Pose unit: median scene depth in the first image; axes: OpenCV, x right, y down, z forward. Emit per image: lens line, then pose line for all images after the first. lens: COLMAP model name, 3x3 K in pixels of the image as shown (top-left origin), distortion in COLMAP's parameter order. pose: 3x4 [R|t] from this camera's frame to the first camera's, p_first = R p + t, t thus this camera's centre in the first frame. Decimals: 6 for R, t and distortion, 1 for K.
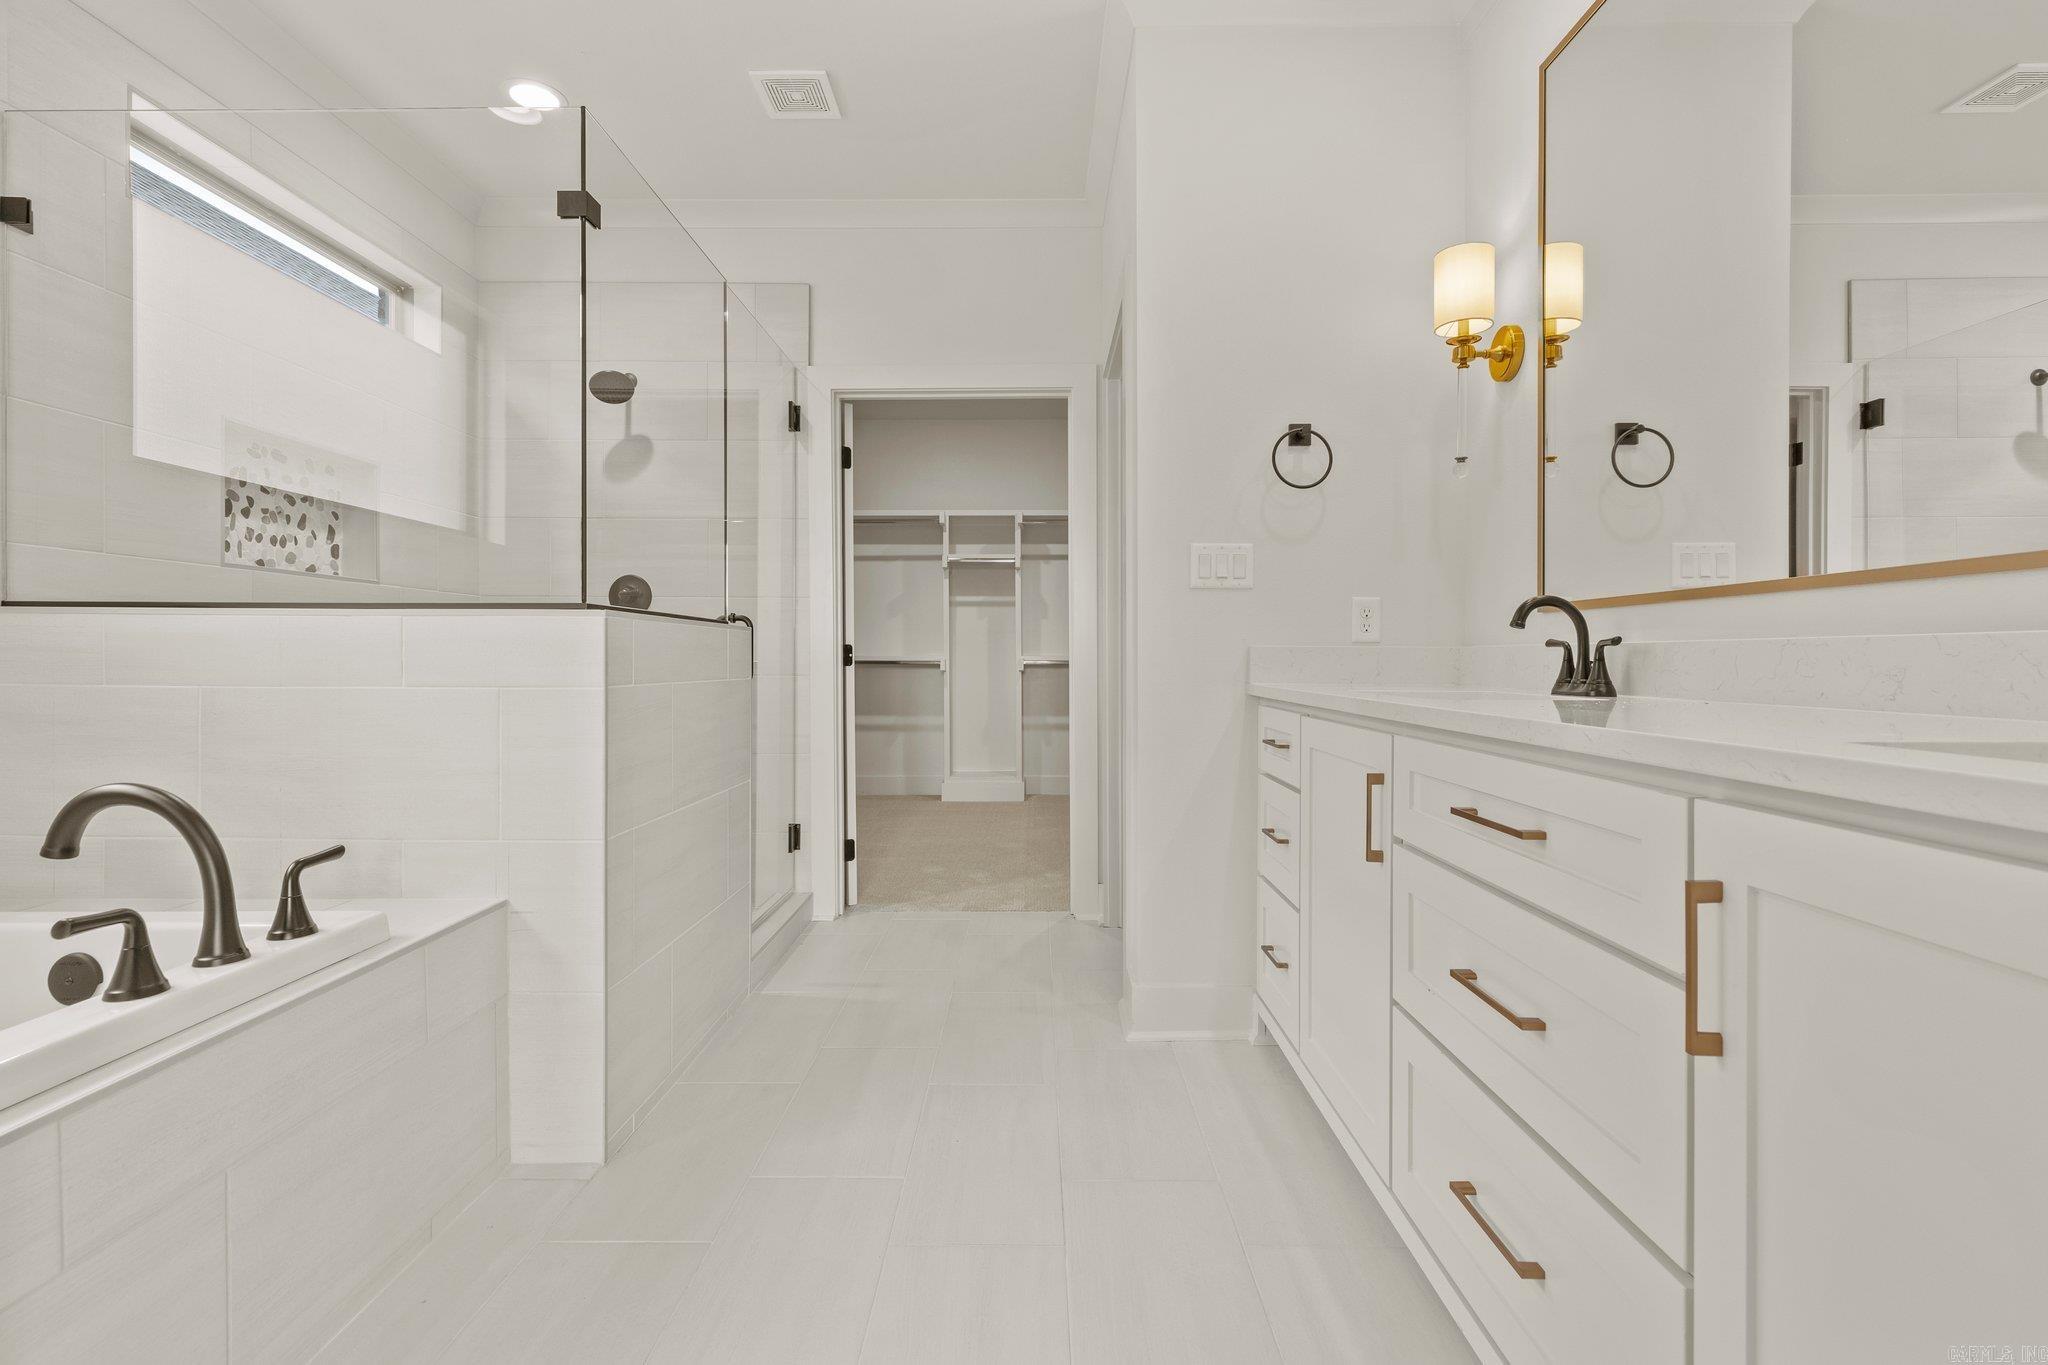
lens RADIAL K [[939.7, 0, 1028.1], [0, 939.7, 670.2], [0, 0, 1]] dist [0.006480, -0.000322]
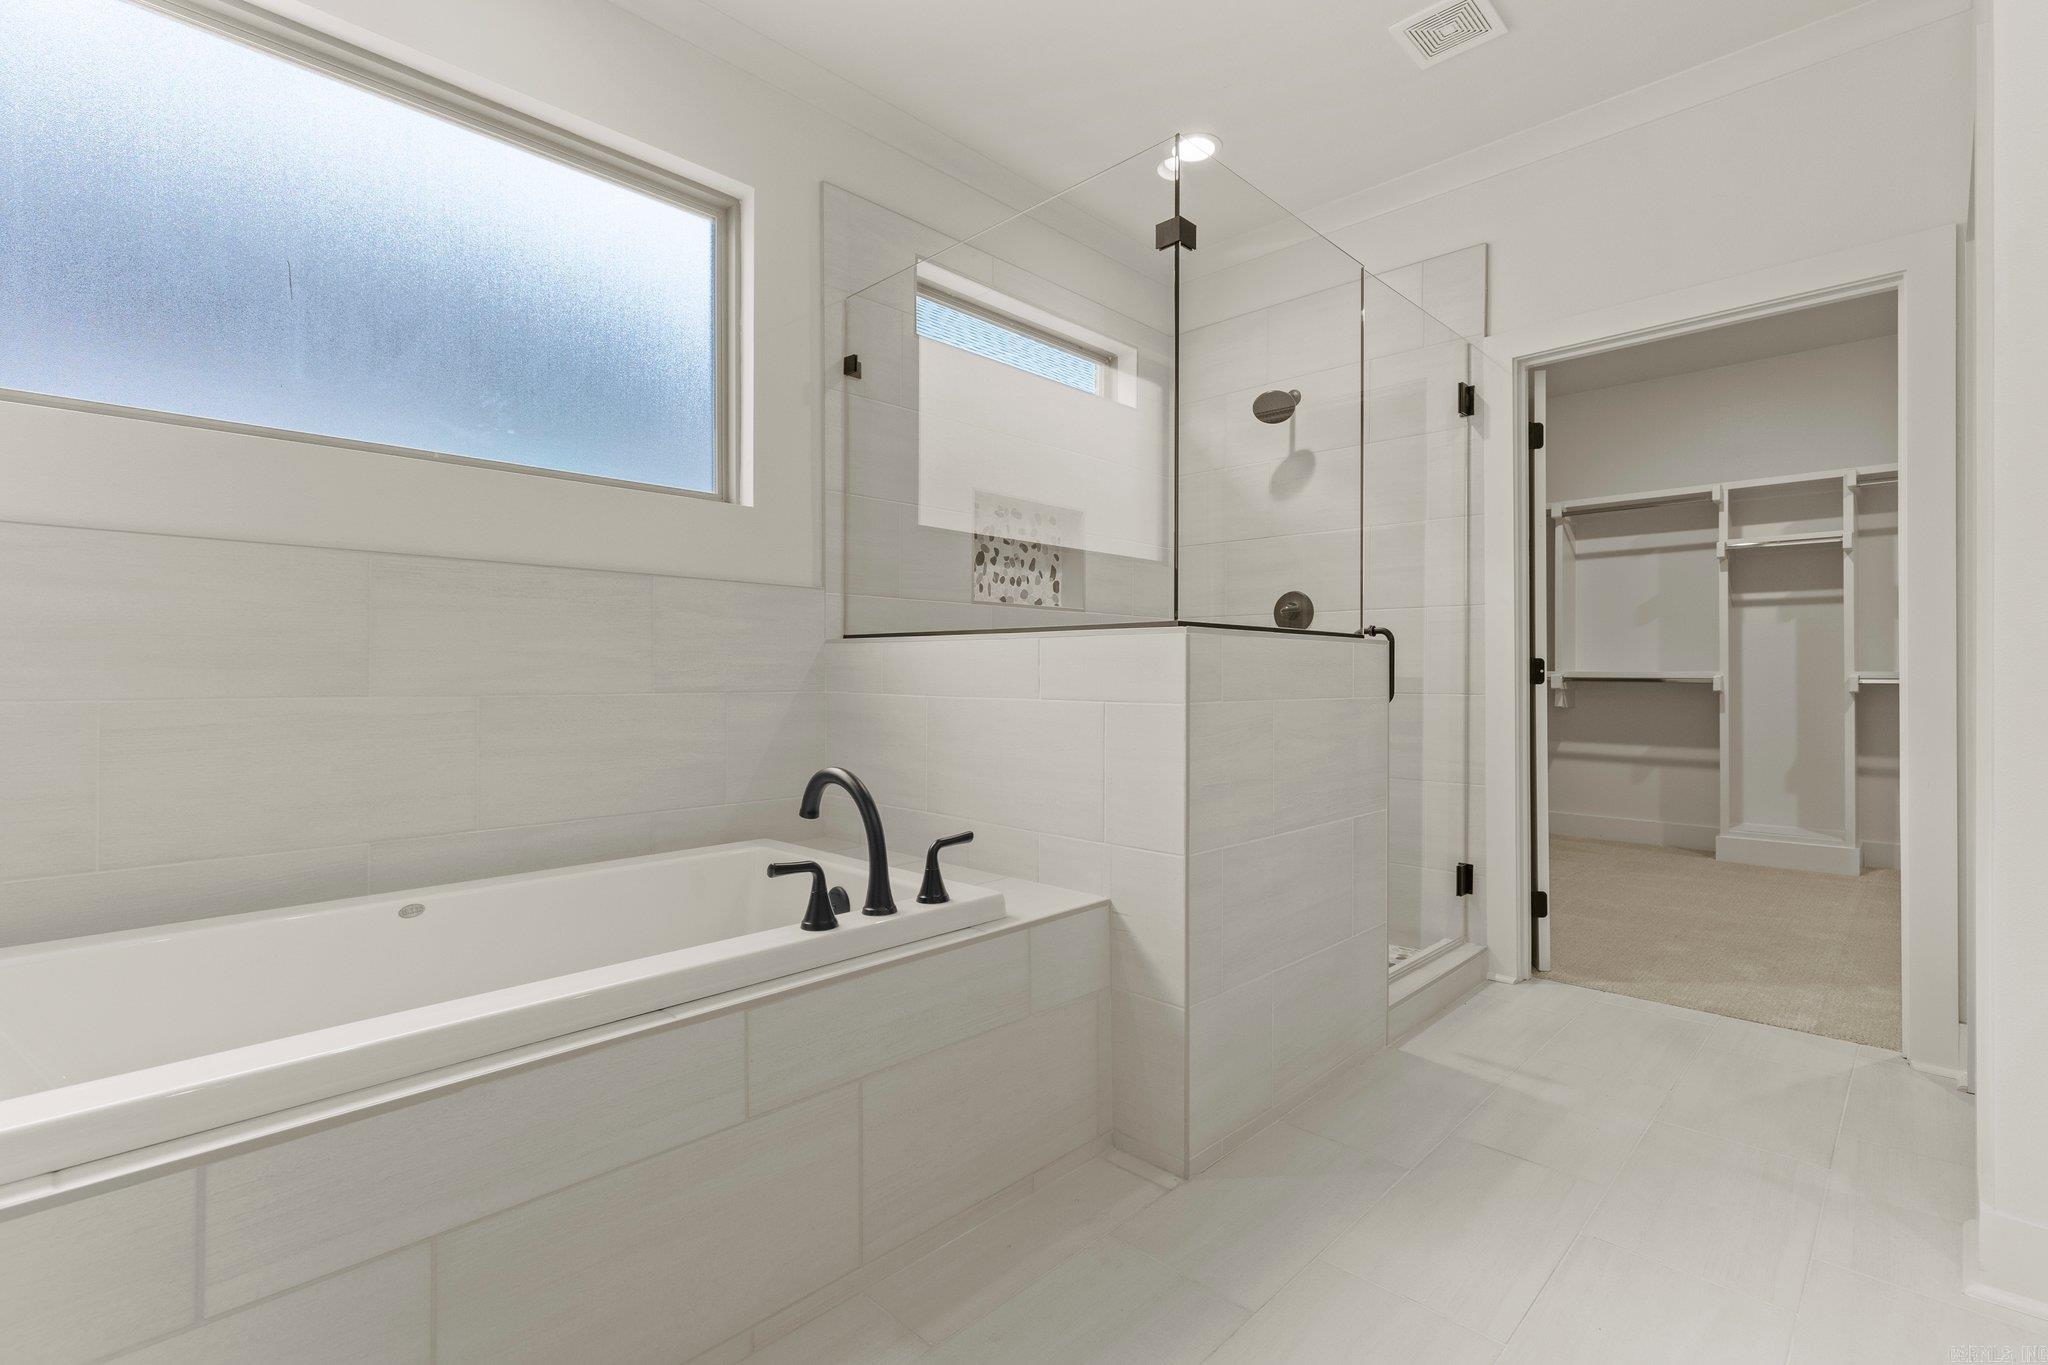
lens RADIAL K [[939.7, 0, 1016.9], [0, 939.7, 679.7], [0, 0, 1]] dist [0.006480, -0.000322]
pose [[0.721149, 0.004538, -0.692766, 0.062396], [-0.009391, 0.999951, -0.003226, -0.001424], [0.692717, 0.008832, 0.721156, 0.083325]]
